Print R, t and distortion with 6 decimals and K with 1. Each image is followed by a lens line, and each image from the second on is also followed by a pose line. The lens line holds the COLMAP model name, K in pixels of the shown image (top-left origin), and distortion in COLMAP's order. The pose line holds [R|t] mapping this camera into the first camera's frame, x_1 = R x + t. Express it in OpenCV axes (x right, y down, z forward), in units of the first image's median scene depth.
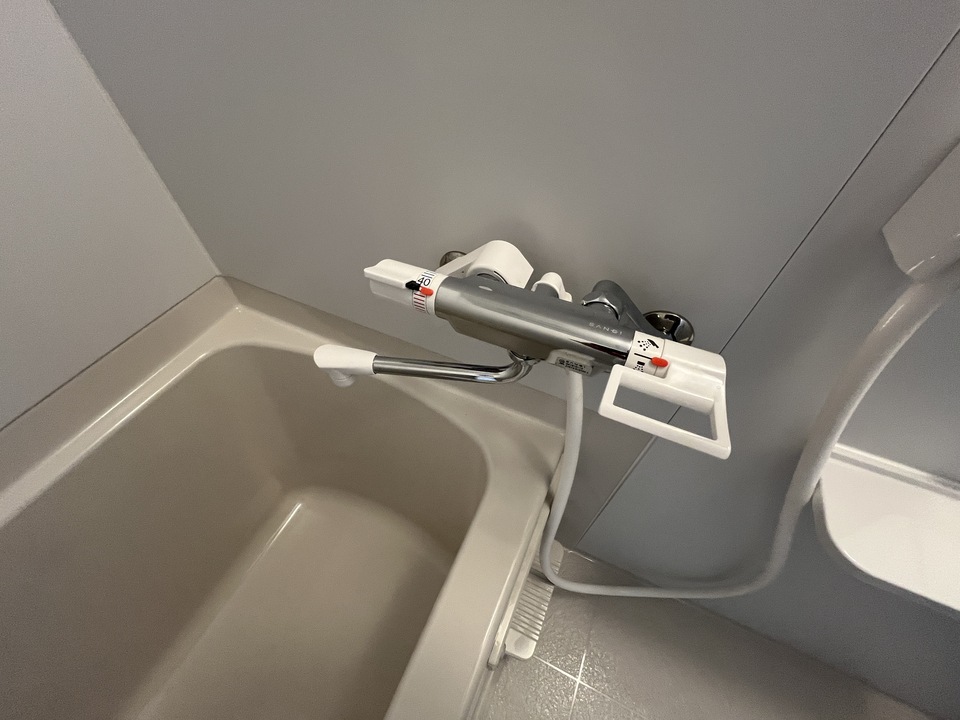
lens RADIAL K [[386.2, 0, 479.1], [0, 386.2, 360.0], [0, 0, 1]] dist [-0.002546, -0.000189]
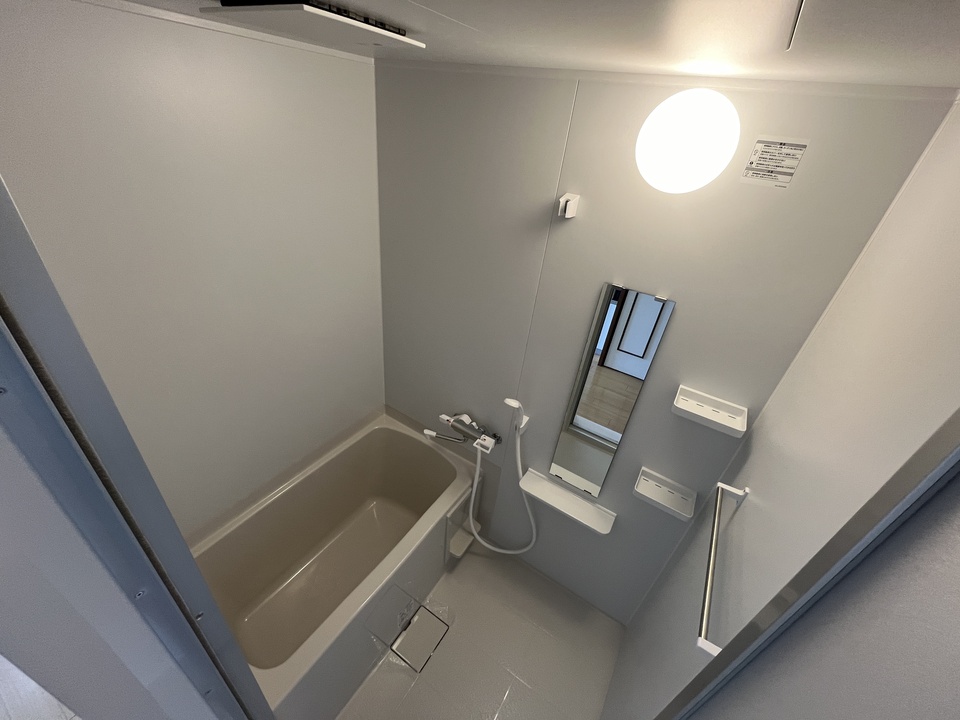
lens RADIAL K [[386.2, 0, 479.1], [0, 386.2, 360.0], [0, 0, 1]] dist [-0.002546, -0.000189]
pose [[0.985218, 0.160957, -0.058644, 0.388132], [-0.171296, 0.929638, -0.326237, 0.622860], [0.002008, 0.331460, 0.943467, -3.842831]]
